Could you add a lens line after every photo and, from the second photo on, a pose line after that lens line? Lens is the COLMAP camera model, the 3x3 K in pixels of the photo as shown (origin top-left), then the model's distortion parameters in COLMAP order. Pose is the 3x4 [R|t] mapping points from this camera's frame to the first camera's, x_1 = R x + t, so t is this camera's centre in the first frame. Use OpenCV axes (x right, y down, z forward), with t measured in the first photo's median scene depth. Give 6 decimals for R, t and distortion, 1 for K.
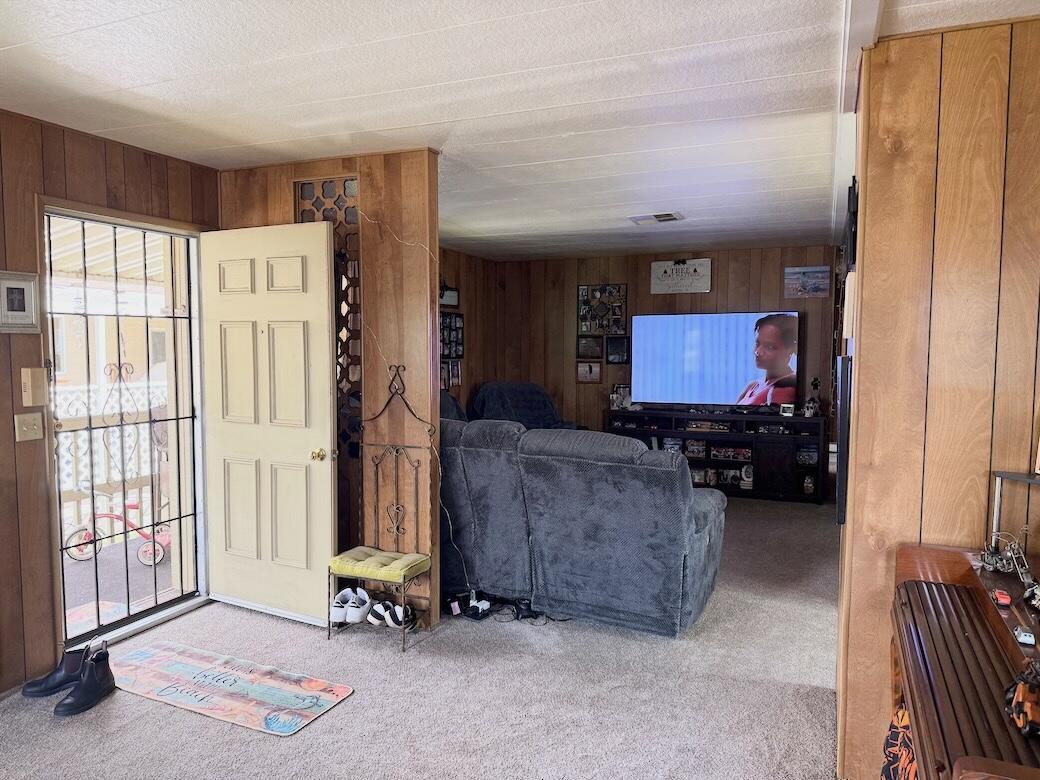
lens RADIAL K [[743.7, 0, 512.8], [0, 743.7, 392.9], [0, 0, 1]] dist [0.049725, -0.048513]
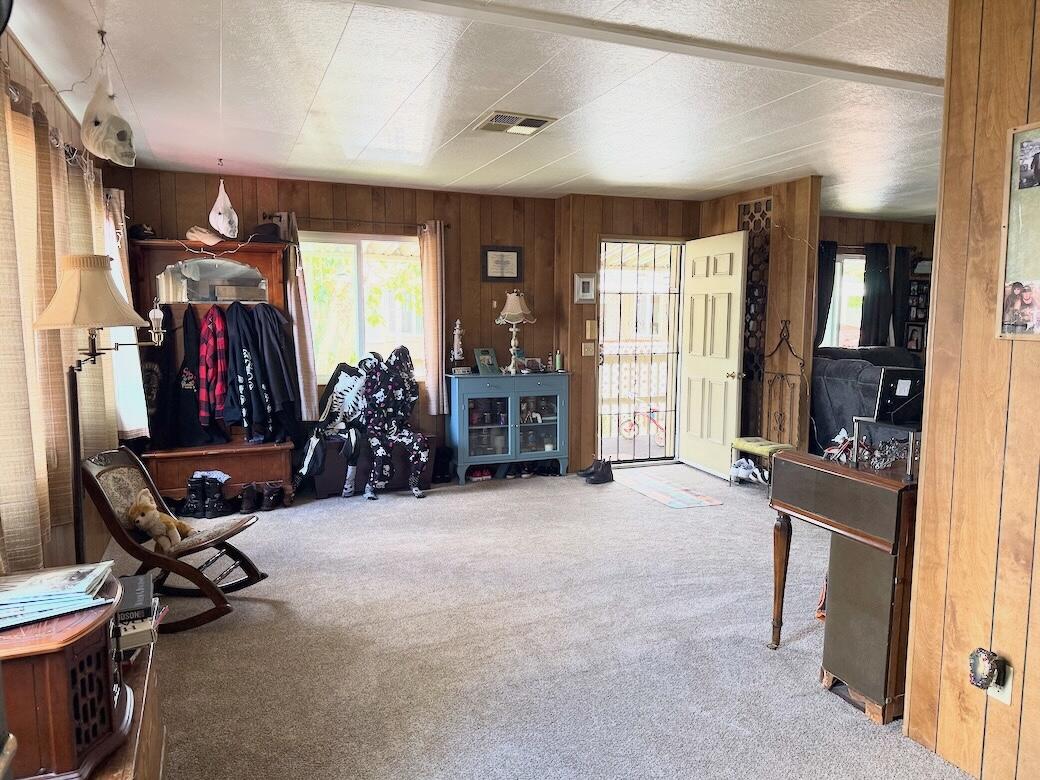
lens RADIAL K [[743.7, 0, 518.8], [0, 743.7, 395.7], [0, 0, 1]] dist [0.049725, -0.048513]
pose [[0.712770, 0.073117, -0.697576, 0.539111], [-0.045678, 0.997279, 0.057858, 0.052793], [0.699909, -0.009375, 0.714171, -0.484577]]
